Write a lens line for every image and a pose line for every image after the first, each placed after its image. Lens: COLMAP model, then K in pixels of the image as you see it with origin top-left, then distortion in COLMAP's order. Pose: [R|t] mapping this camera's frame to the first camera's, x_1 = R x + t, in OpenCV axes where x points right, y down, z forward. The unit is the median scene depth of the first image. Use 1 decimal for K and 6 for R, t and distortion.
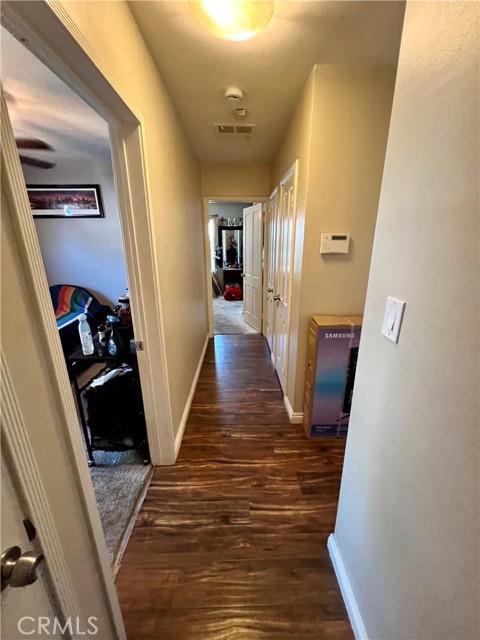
lens RADIAL K [[258.0, 0, 239.3], [0, 258.0, 319.4], [0, 0, 1]] dist [-0.001880, 0.000293]
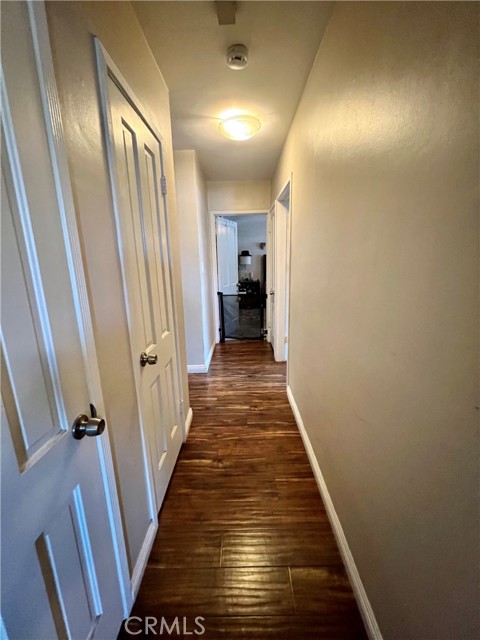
lens RADIAL K [[258.0, 0, 240.4], [0, 258.0, 319.7], [0, 0, 1]] dist [-0.001880, 0.000293]
pose [[-0.999075, 0.033386, 0.027087, -0.037352], [0.042401, 0.869314, 0.492439, -0.513304], [-0.007107, 0.493132, -0.869926, 1.954809]]
